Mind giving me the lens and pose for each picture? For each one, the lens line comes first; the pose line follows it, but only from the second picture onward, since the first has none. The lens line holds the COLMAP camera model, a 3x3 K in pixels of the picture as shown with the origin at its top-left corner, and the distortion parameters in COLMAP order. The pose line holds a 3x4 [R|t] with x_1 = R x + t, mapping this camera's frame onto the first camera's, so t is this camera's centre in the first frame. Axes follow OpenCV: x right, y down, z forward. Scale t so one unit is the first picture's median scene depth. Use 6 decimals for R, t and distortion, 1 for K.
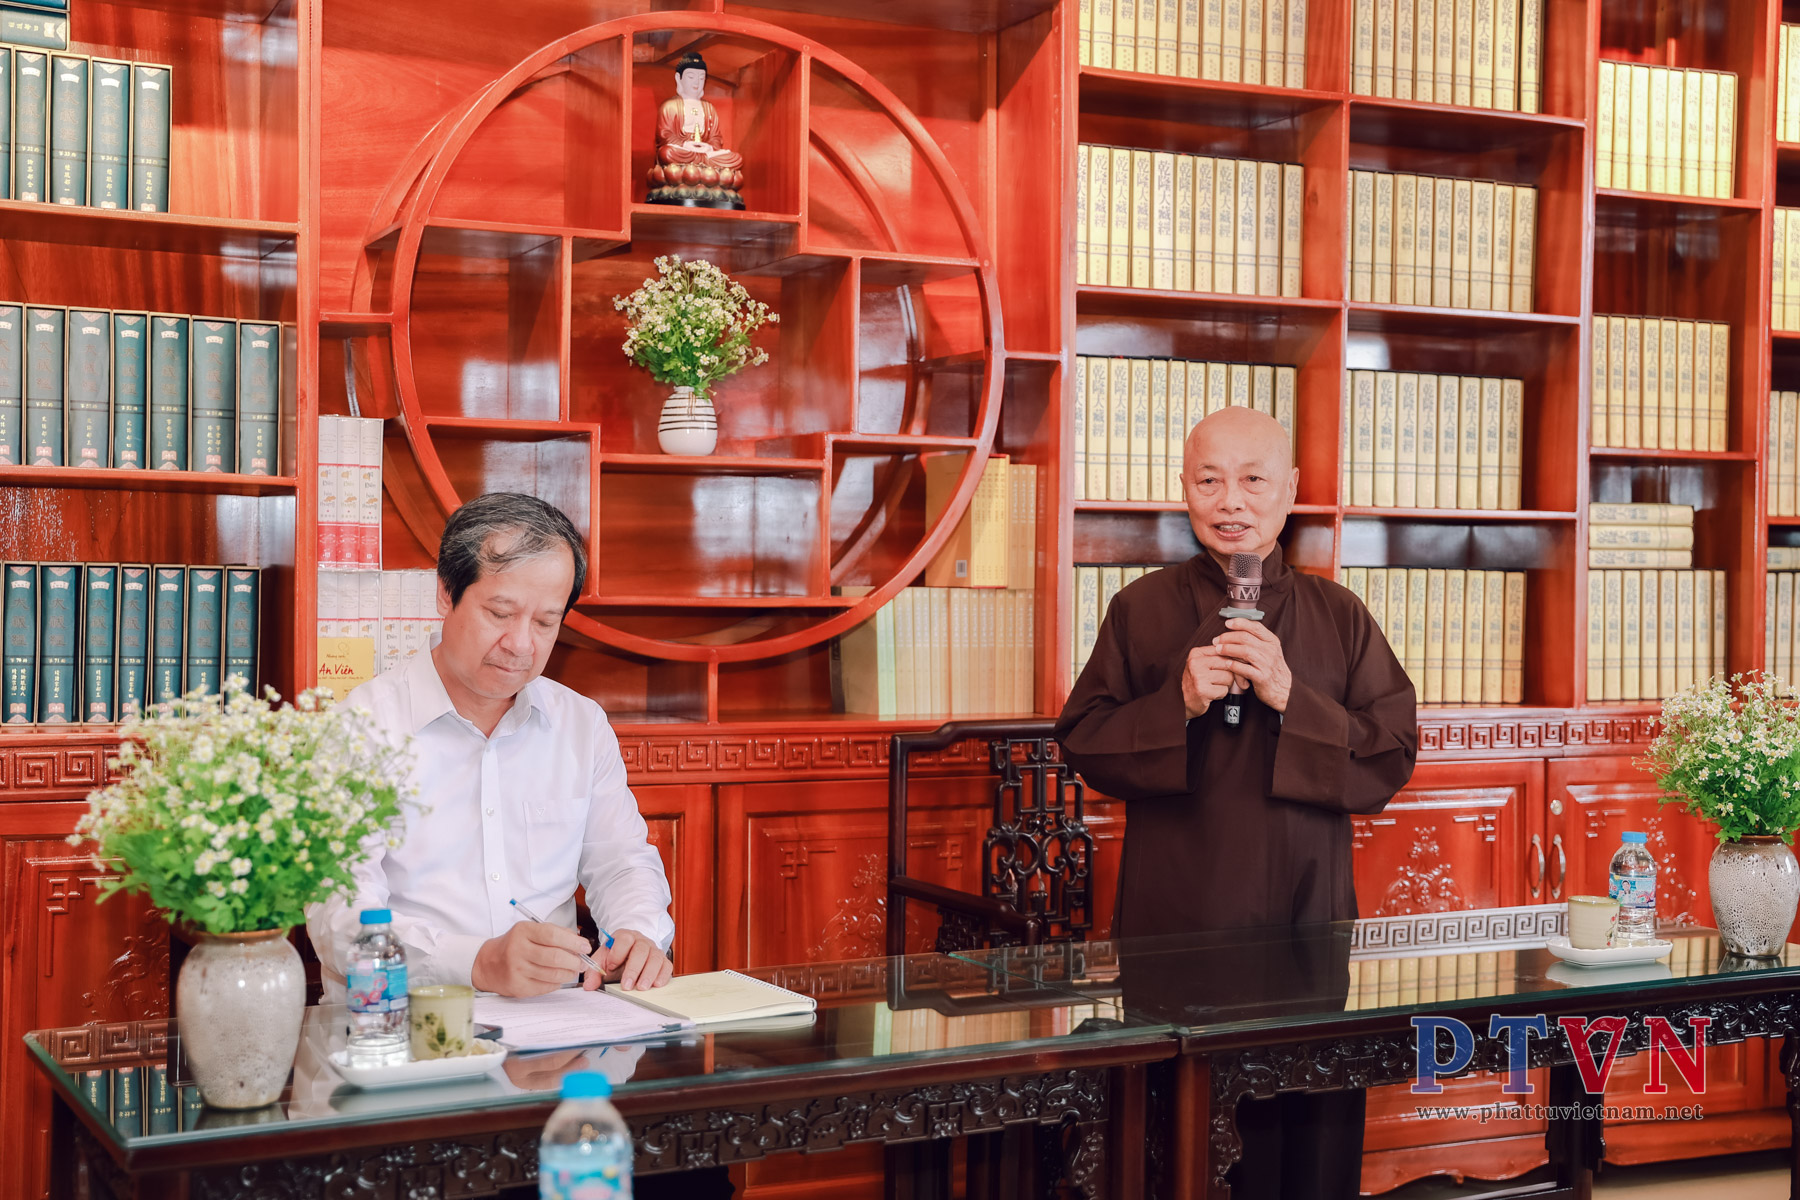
lens RADIAL K [[2230.5, 0, 900.0], [0, 2230.5, 600.0], [0, 0, 1]] dist [0.036192, 0.035929]
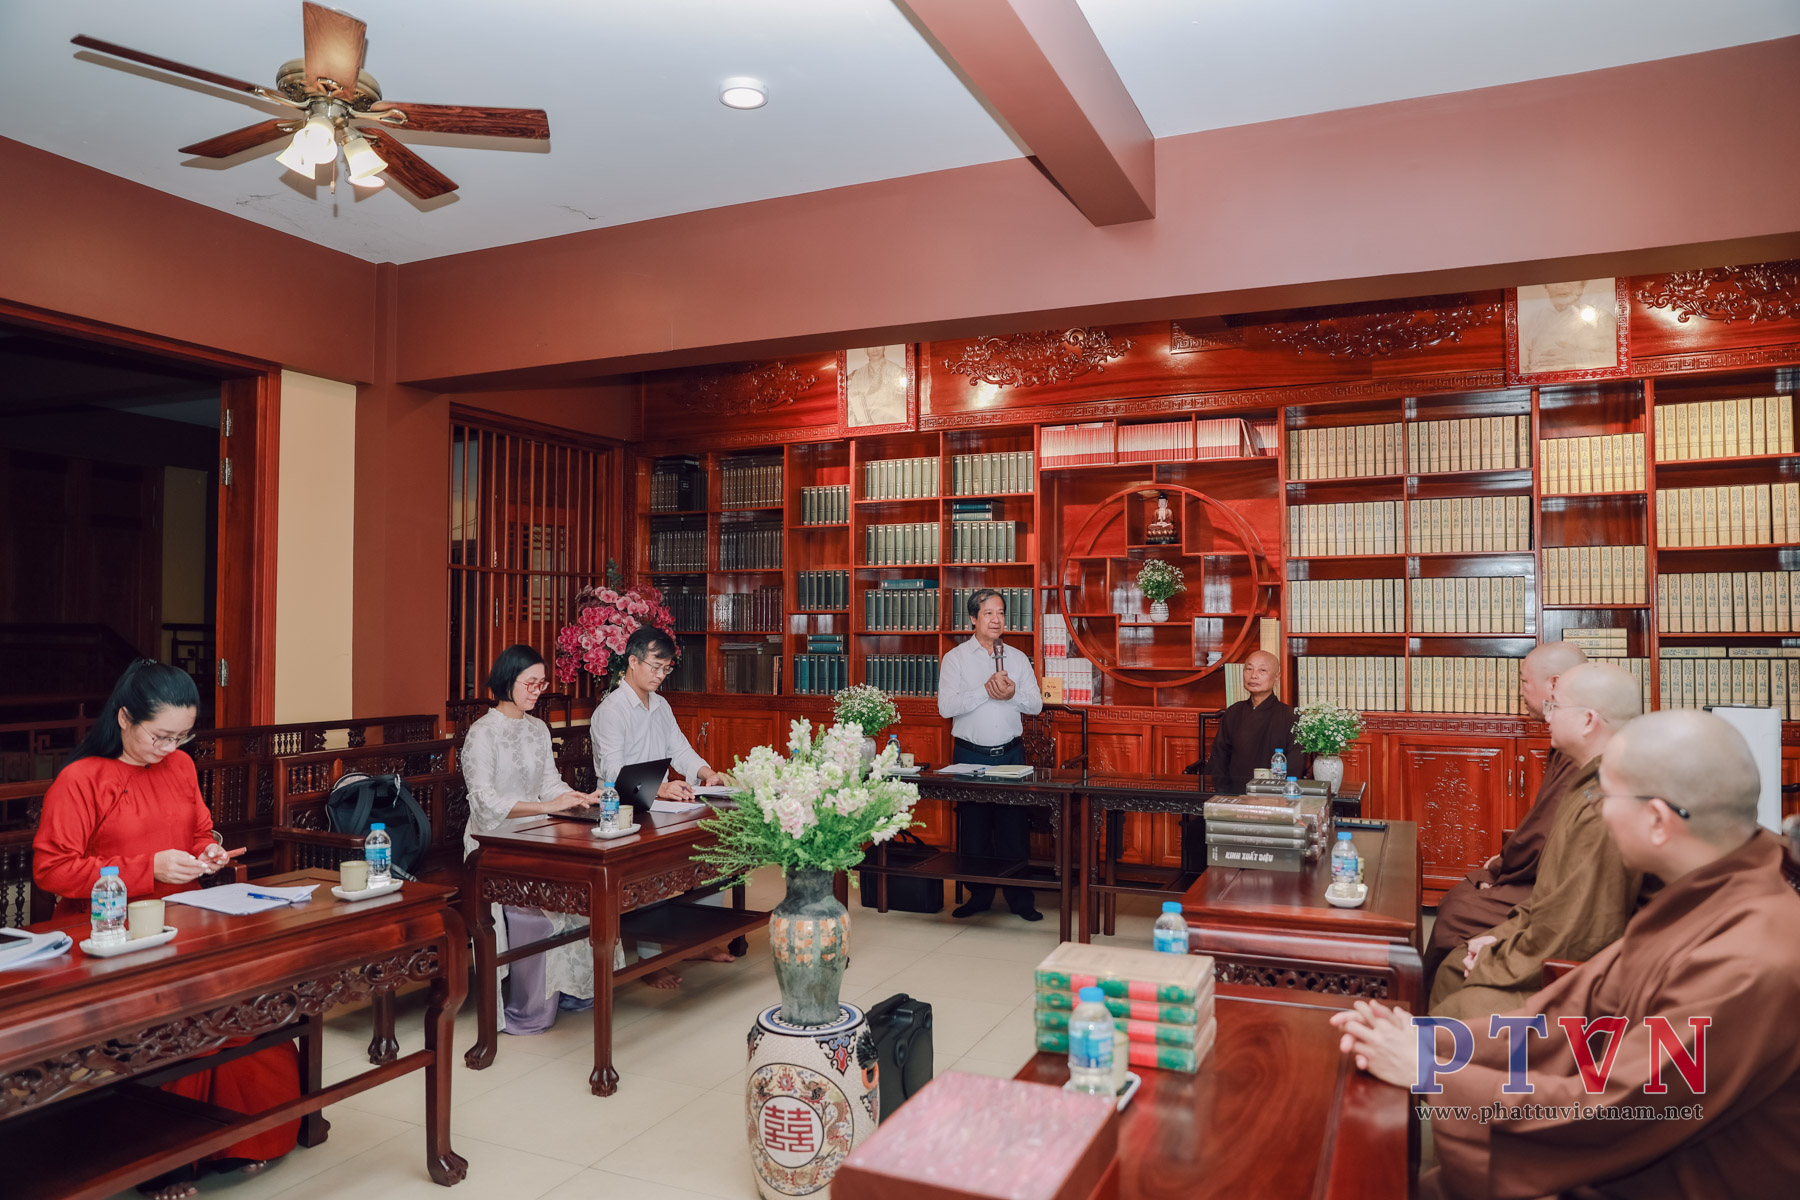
lens RADIAL K [[1199.7, 0, 900.0], [0, 1199.7, 600.0], [0, 0, 1]] dist [-0.122723, 0.091460]
pose [[0.621021, -0.023706, -0.783435, 0.899147], [-0.000838, 0.999522, -0.030909, -0.038344], [0.783793, 0.019852, 0.620704, -0.301160]]
